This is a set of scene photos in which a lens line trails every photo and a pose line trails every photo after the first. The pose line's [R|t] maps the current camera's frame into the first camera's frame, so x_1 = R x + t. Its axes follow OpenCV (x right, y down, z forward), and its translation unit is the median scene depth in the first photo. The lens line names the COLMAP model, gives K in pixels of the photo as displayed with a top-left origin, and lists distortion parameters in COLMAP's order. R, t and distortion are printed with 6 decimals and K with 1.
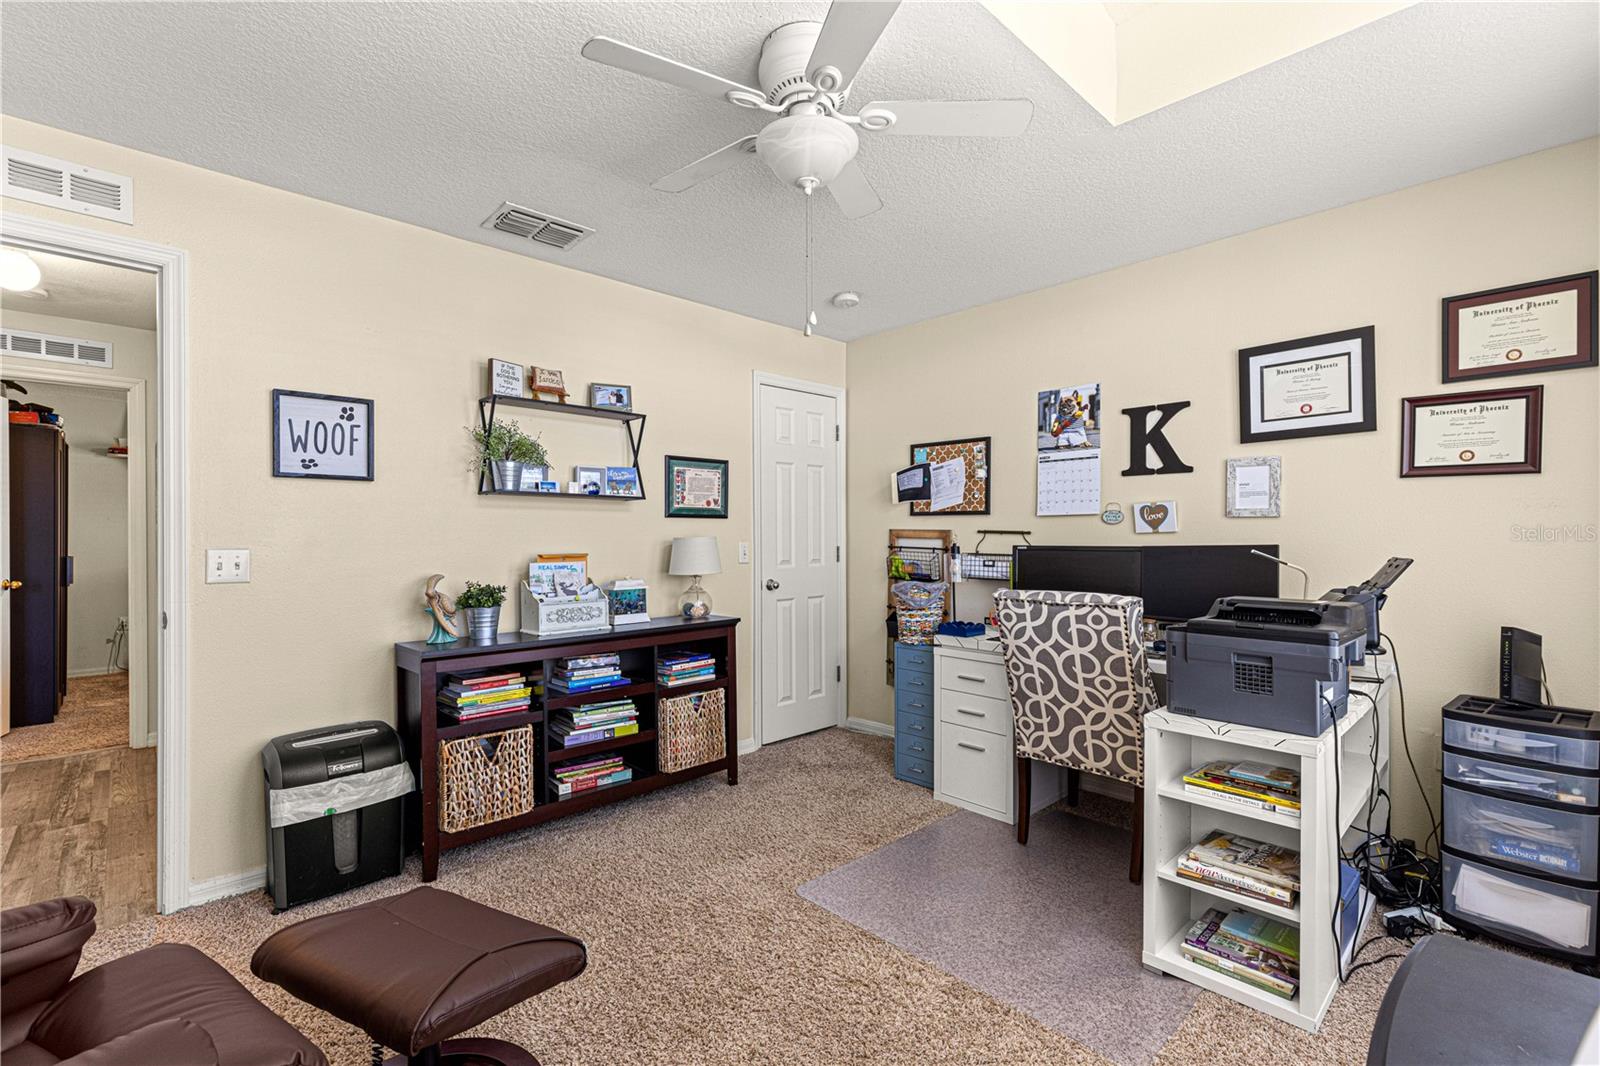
lens RADIAL K [[711.5, 0, 796.2], [0, 711.5, 541.5], [0, 0, 1]] dist [0.006674, -0.000193]
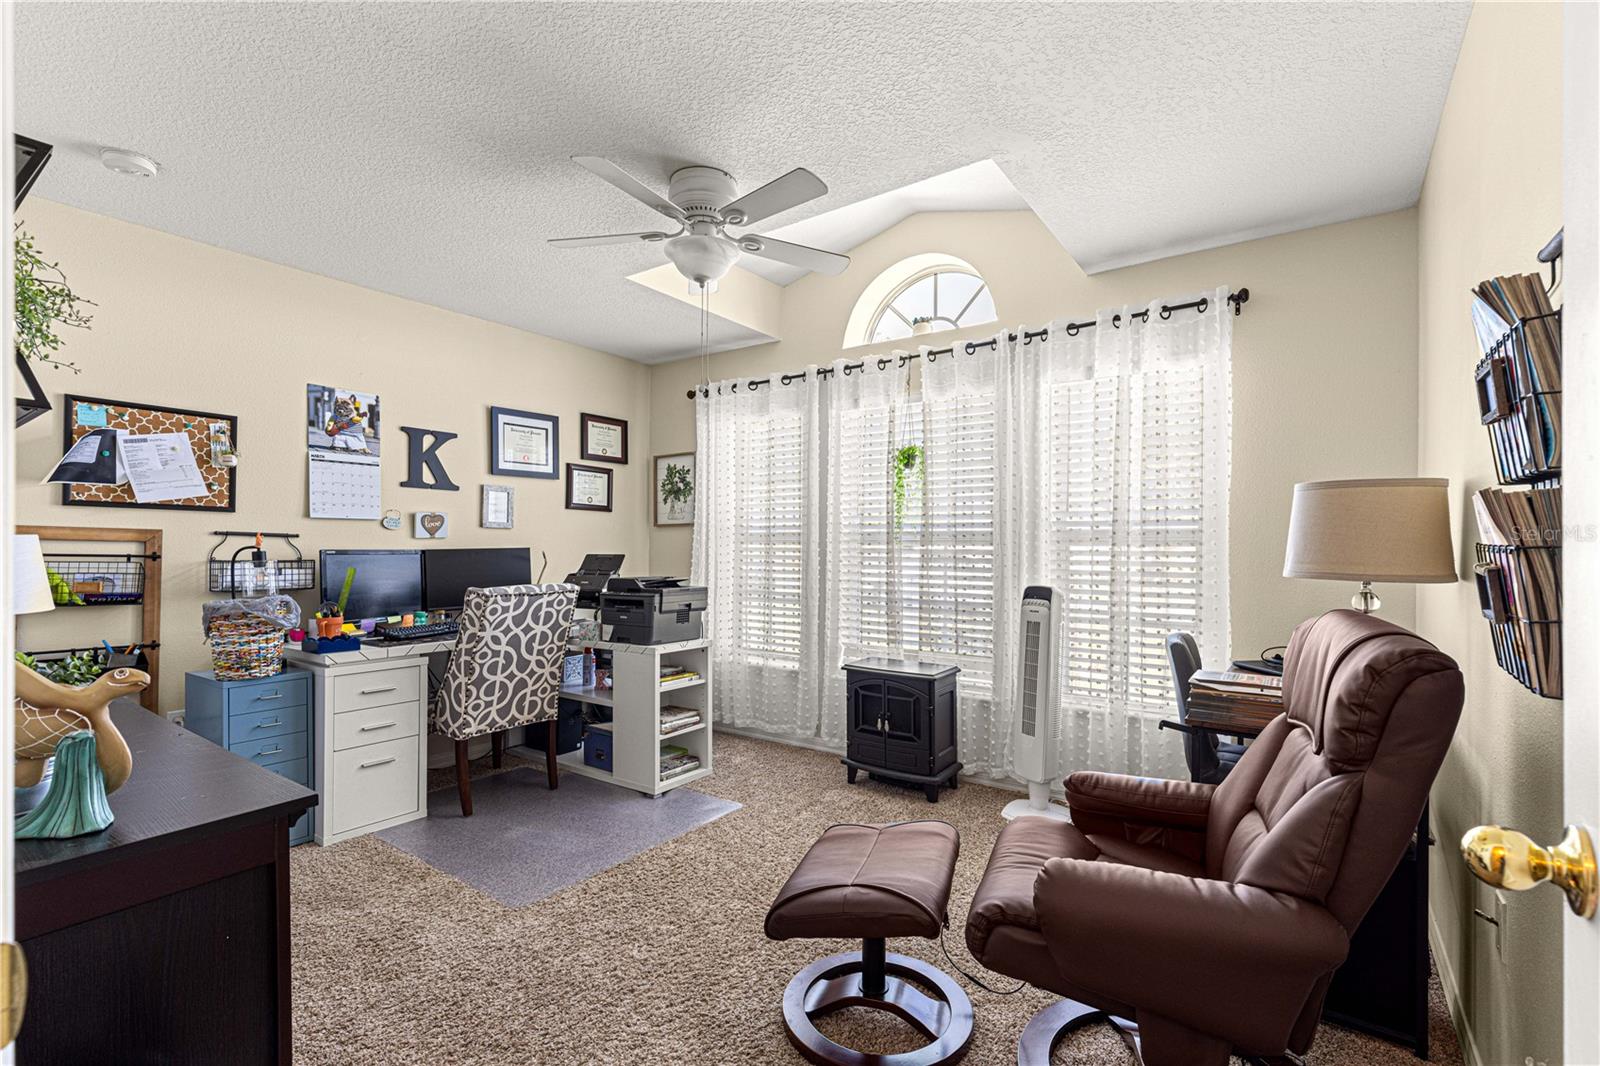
lens RADIAL K [[711.5, 0, 796.2], [0, 711.5, 541.5], [0, 0, 1]] dist [0.006674, -0.000193]
pose [[-0.182449, 0.005471, 0.983200, -0.775865], [0.001112, 0.999985, -0.005358, 0.000831], [-0.983215, 0.000115, -0.182452, 0.621225]]
